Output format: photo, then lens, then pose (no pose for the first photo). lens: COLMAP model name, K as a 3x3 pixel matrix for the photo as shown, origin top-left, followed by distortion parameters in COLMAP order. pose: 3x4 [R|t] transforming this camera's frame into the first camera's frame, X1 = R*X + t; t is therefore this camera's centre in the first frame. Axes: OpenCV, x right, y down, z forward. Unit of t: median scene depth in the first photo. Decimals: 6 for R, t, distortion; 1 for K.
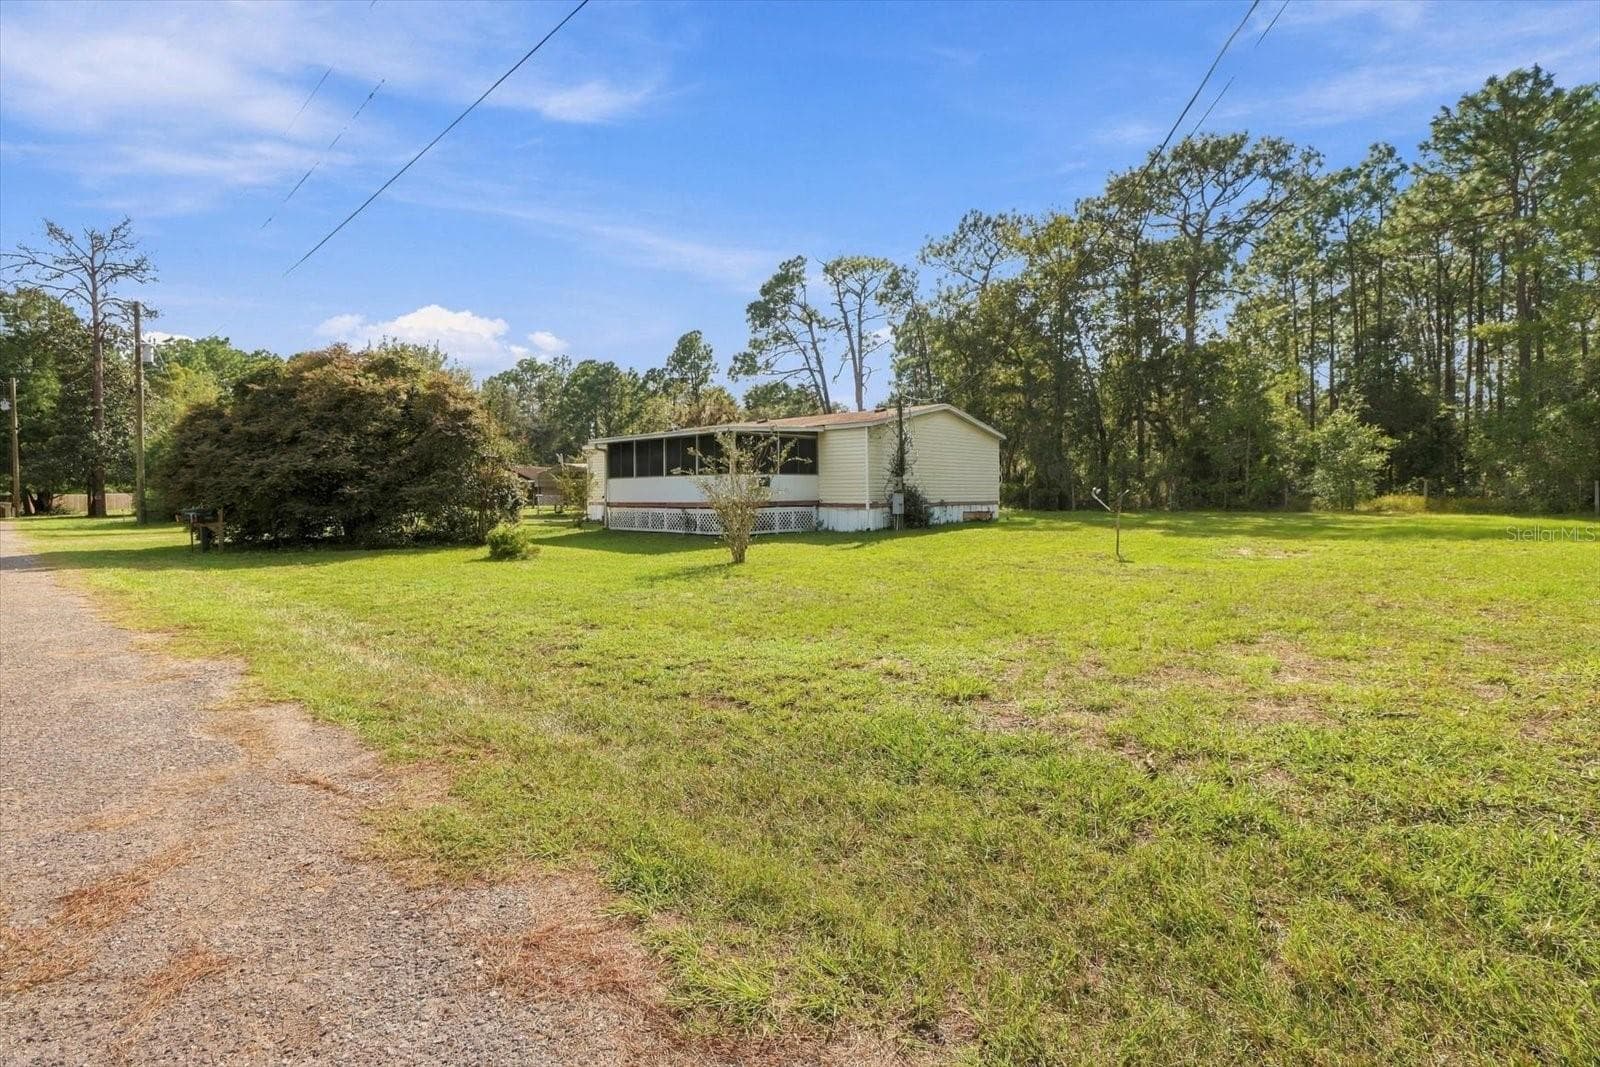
lens RADIAL K [[776.8, 0, 794.1], [0, 776.8, 509.1], [0, 0, 1]] dist [-0.004475, -0.000613]
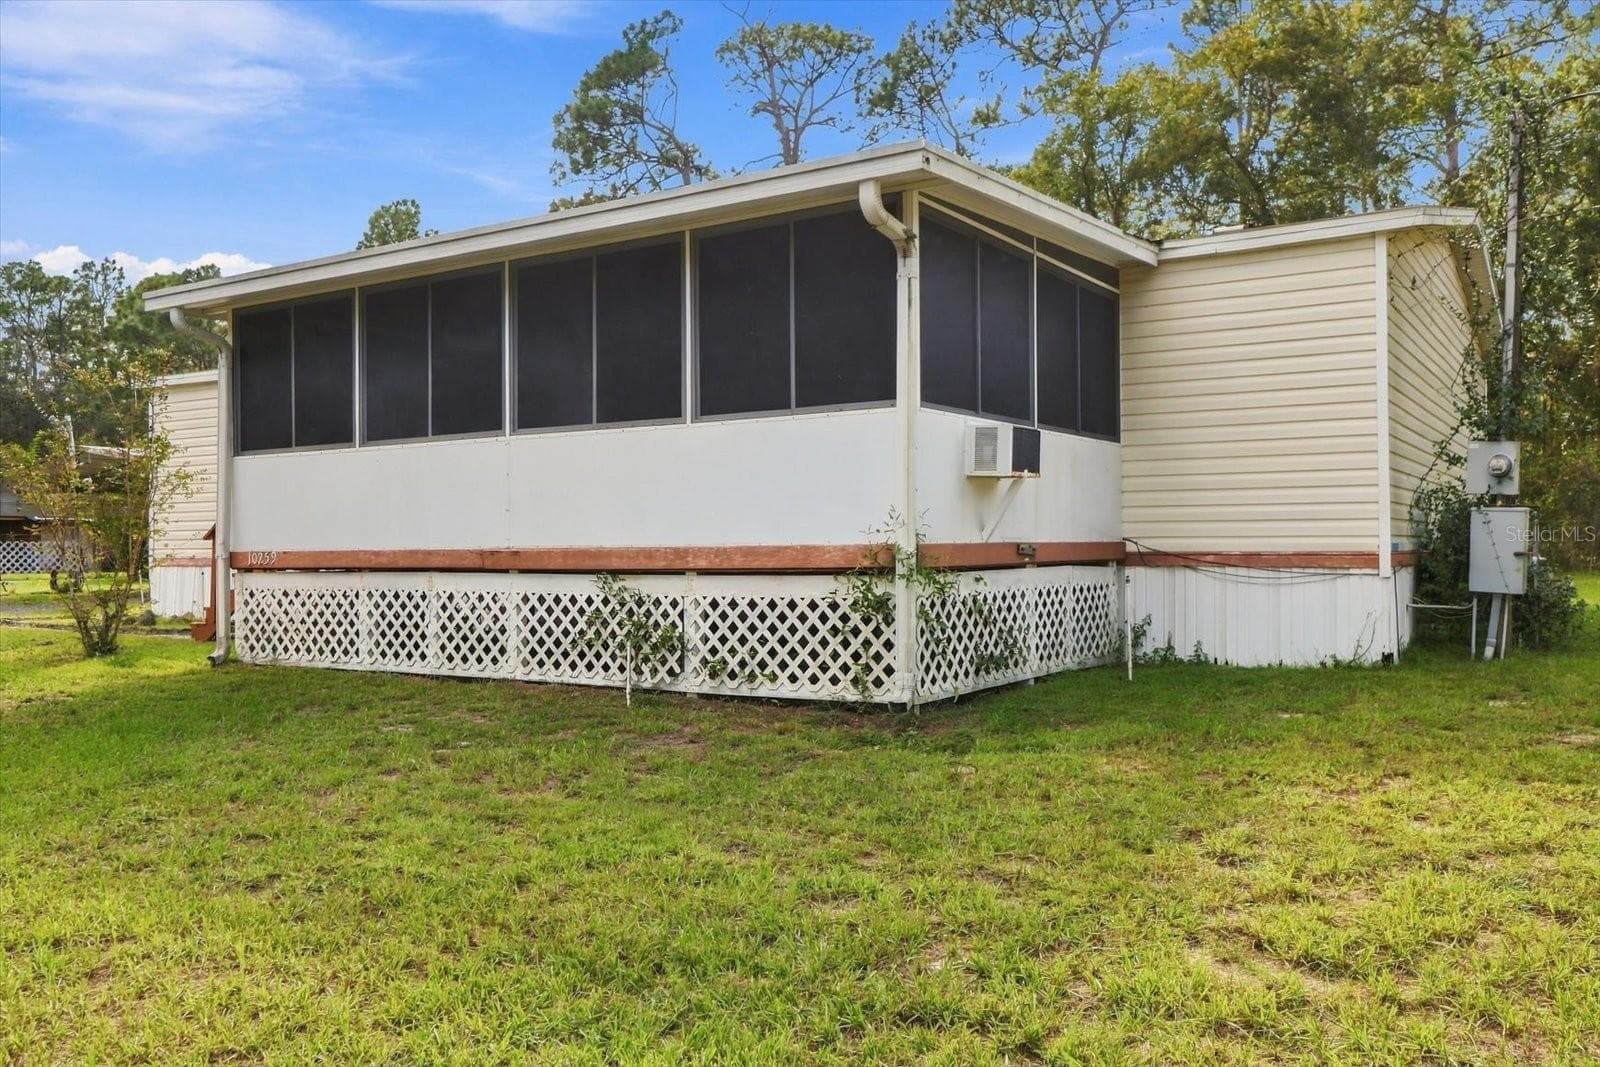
lens RADIAL K [[1341.7, 0, 800.0], [0, 1341.7, 533.5], [0, 0, 1]] dist [0.070633, -0.003371]
pose [[0.984134, 0.000937, 0.177426, -0.149038], [0.004233, 0.999577, -0.028756, -0.001449], [-0.177378, 0.029051, 0.983714, 0.581790]]
